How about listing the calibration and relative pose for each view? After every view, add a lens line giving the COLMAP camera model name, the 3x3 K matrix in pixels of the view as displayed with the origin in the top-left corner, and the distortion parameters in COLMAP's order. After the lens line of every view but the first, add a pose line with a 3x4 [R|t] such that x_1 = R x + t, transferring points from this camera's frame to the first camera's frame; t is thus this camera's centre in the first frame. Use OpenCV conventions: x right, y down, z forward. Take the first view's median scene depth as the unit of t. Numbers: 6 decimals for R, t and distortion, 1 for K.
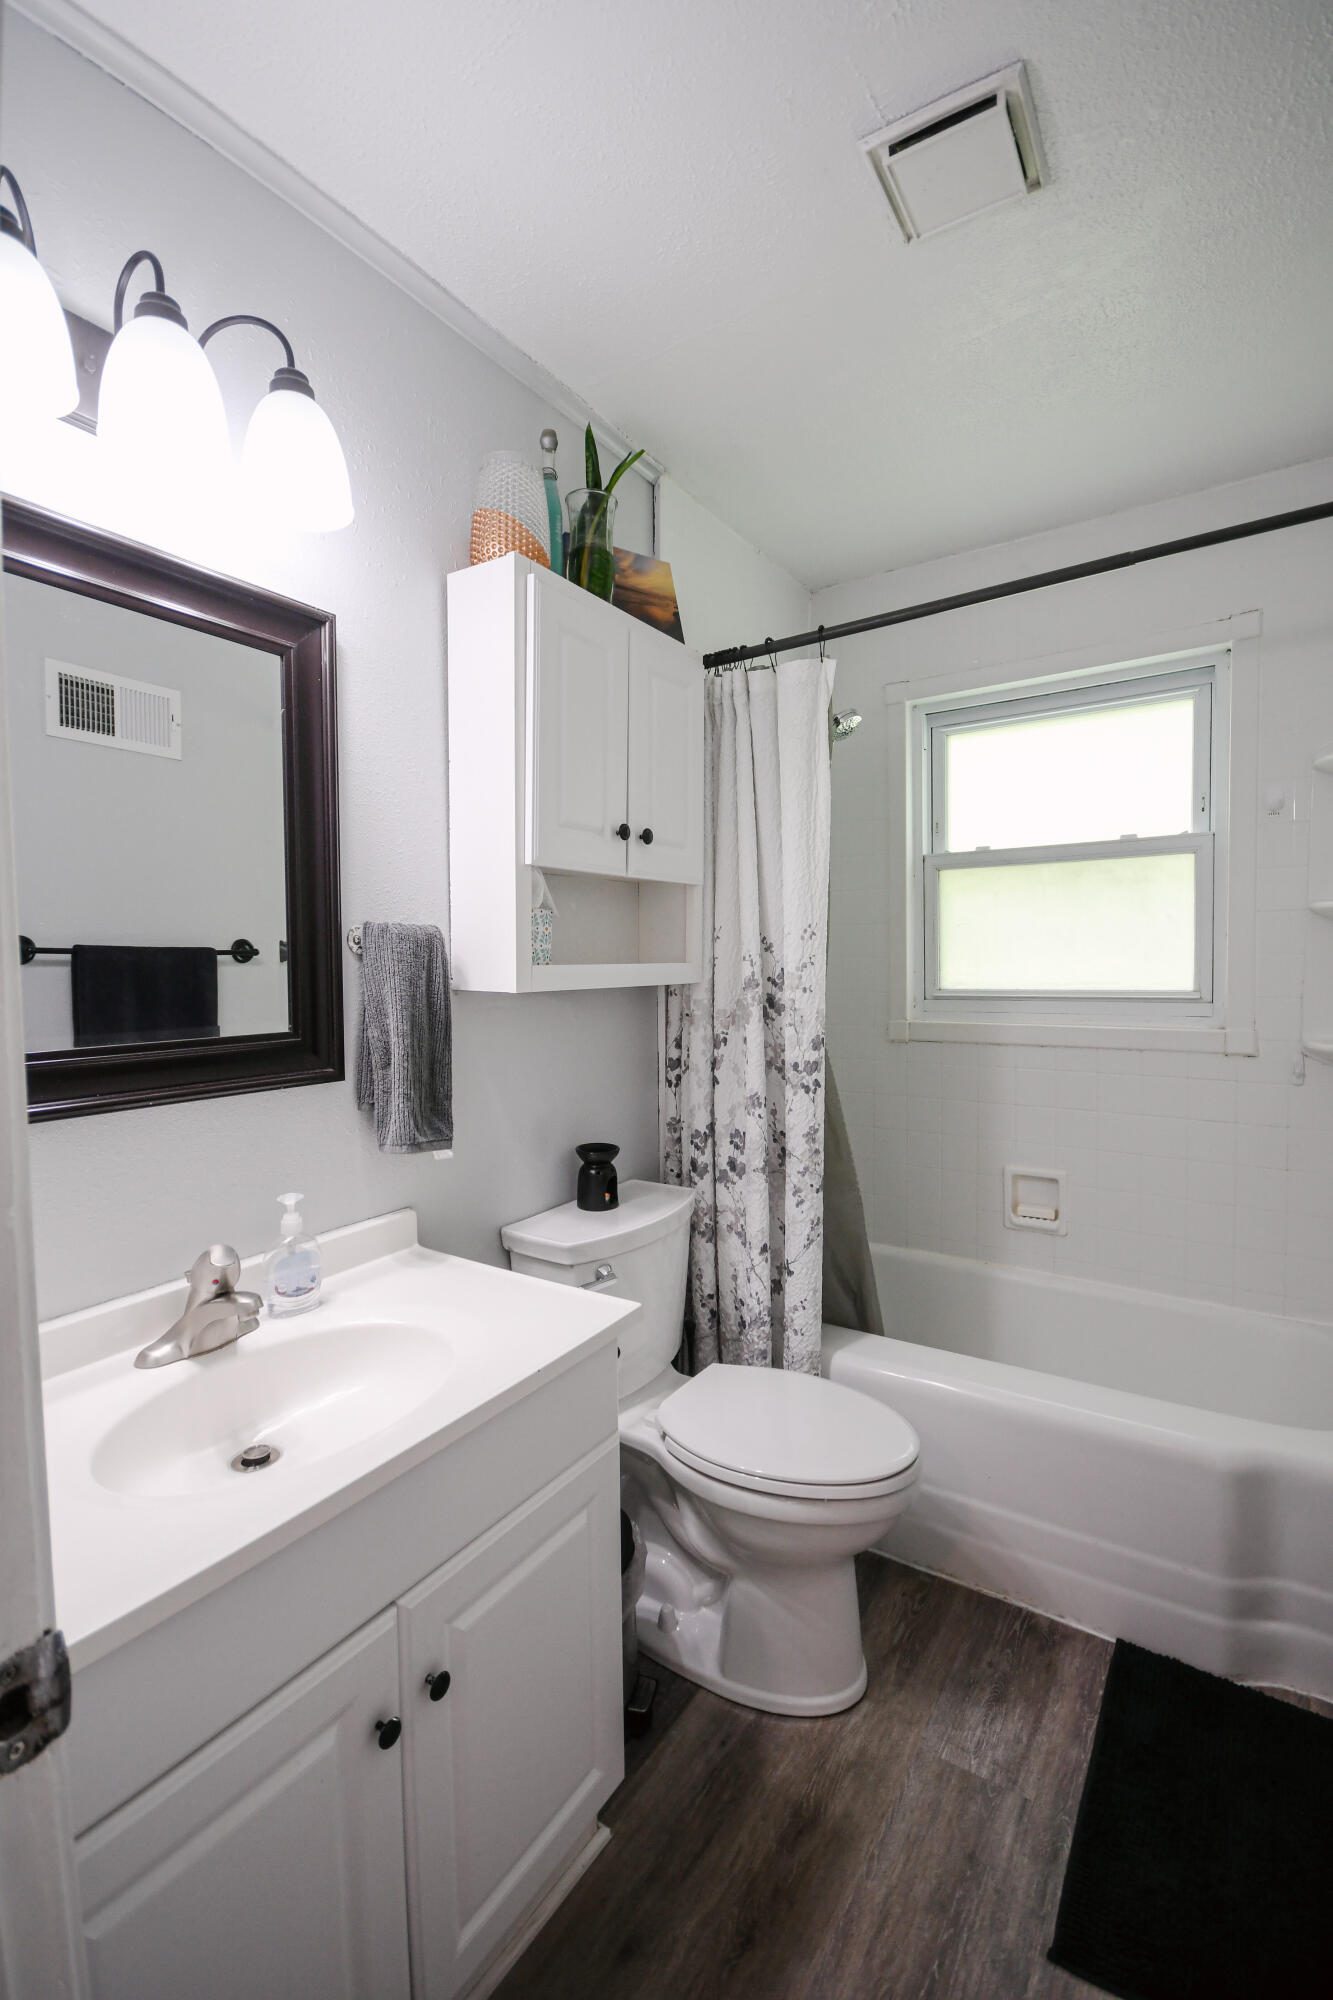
lens RADIAL K [[874.1, 0, 656.5], [0, 874.1, 1007.9], [0, 0, 1]] dist [0.001313, -0.009666]
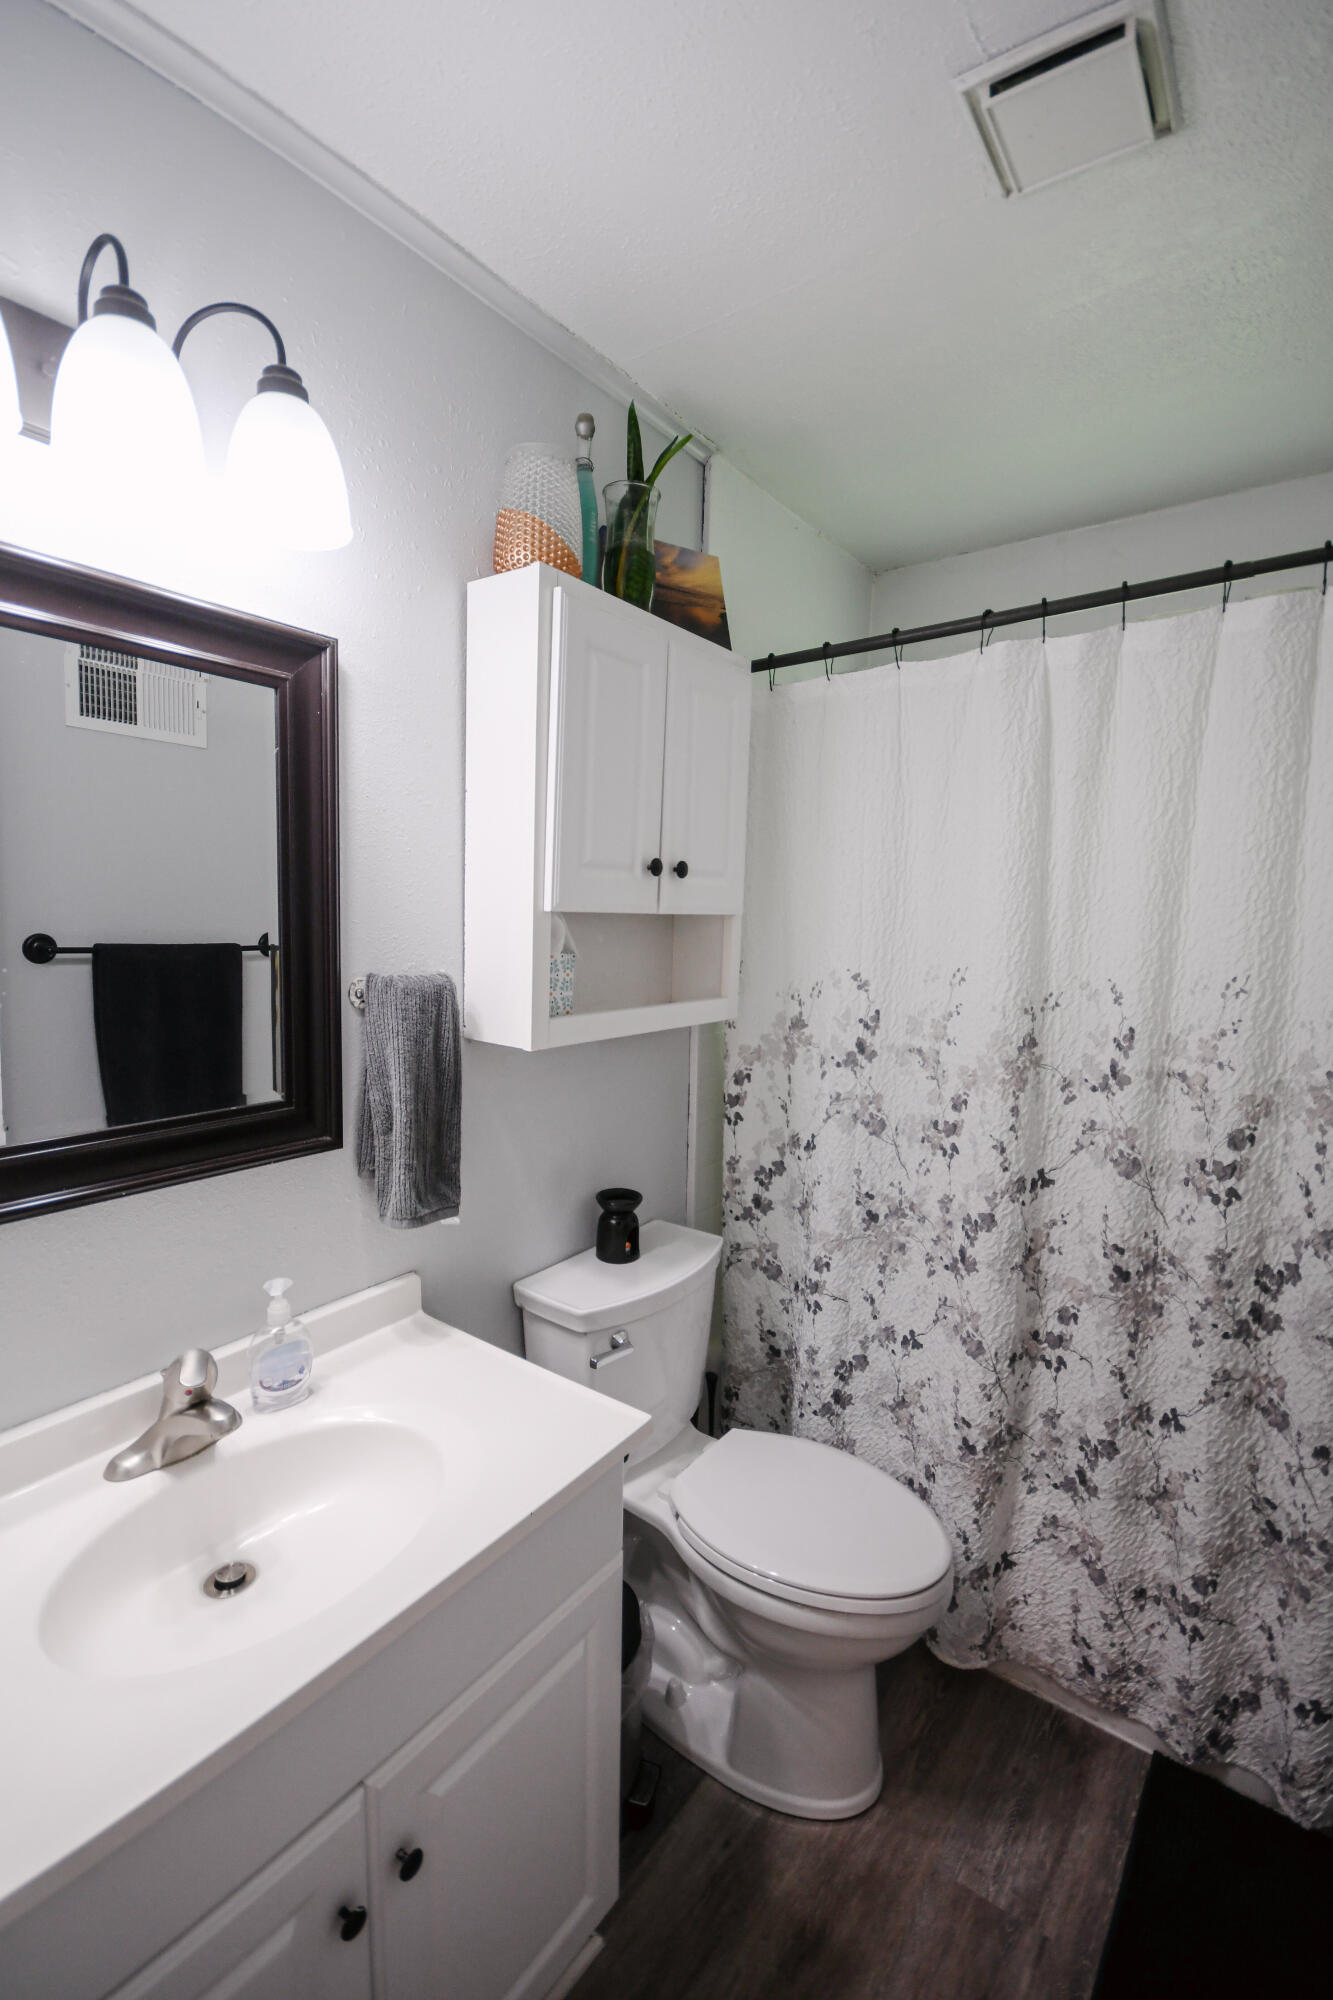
lens RADIAL K [[874.1, 0, 657.2], [0, 874.1, 1001.7], [0, 0, 1]] dist [0.001313, -0.009666]
pose [[0.998132, 0.034177, -0.050641, 0.017138], [-0.031572, 0.998181, 0.051362, -0.120683], [0.052304, -0.049667, 0.997395, 0.091695]]
